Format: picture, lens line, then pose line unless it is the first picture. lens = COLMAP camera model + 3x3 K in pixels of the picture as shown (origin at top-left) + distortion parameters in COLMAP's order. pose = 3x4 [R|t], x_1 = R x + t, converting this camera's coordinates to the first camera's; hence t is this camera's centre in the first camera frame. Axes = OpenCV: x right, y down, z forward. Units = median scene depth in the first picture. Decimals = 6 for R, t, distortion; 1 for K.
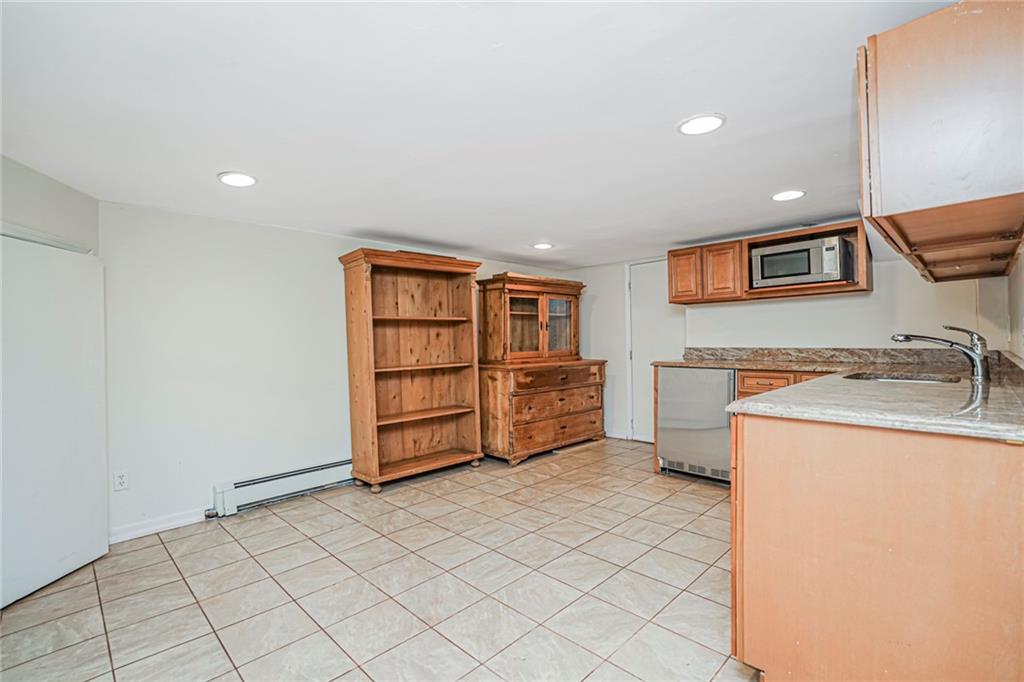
lens RADIAL K [[464.9, 0, 512.5], [0, 464.9, 344.0], [0, 0, 1]] dist [-0.022163, 0.013243]
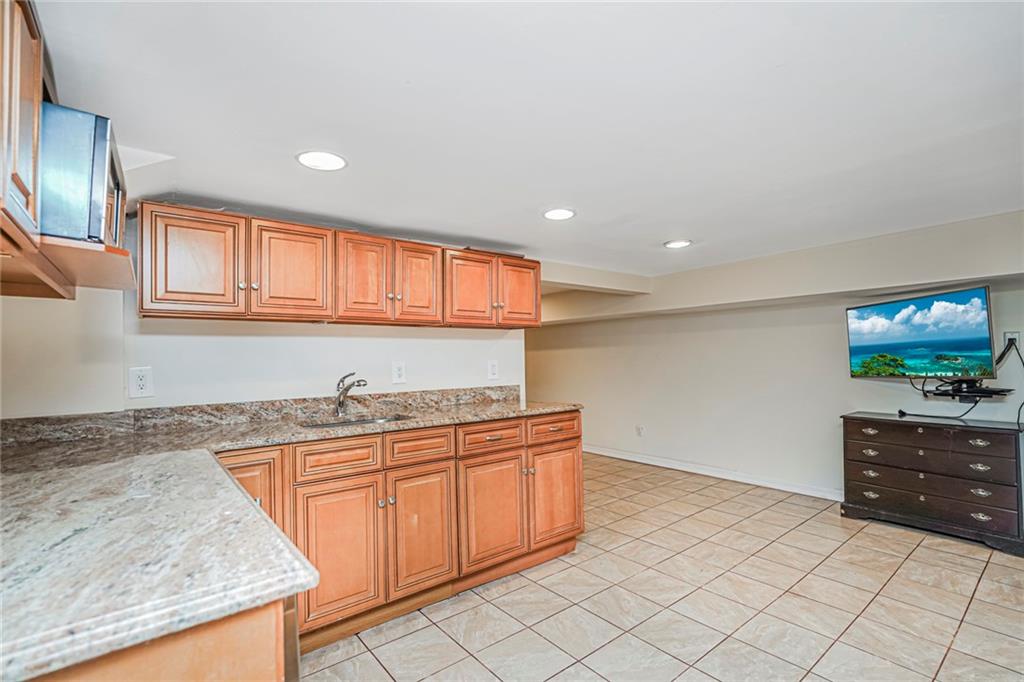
lens RADIAL K [[464.9, 0, 512.5], [0, 464.9, 344.0], [0, 0, 1]] dist [-0.022163, 0.013243]
pose [[-0.993734, 0.039664, 0.104493, 0.232537], [0.036996, 0.998941, -0.027357, -0.039753], [-0.105468, -0.023320, -0.994149, 1.298516]]
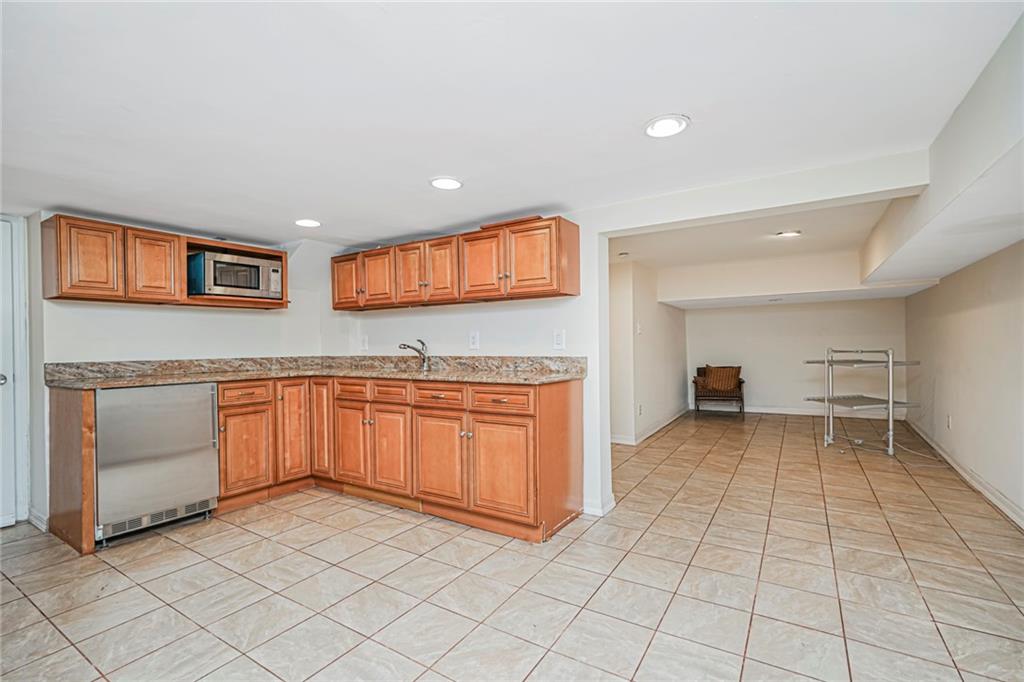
lens RADIAL K [[464.9, 0, 512.5], [0, 464.9, 344.0], [0, 0, 1]] dist [-0.022163, 0.013243]
pose [[-0.220748, 0.019464, 0.975137, -0.518630], [0.024013, 0.999606, -0.014517, 0.006930], [-0.975035, 0.020212, -0.221129, 0.622447]]
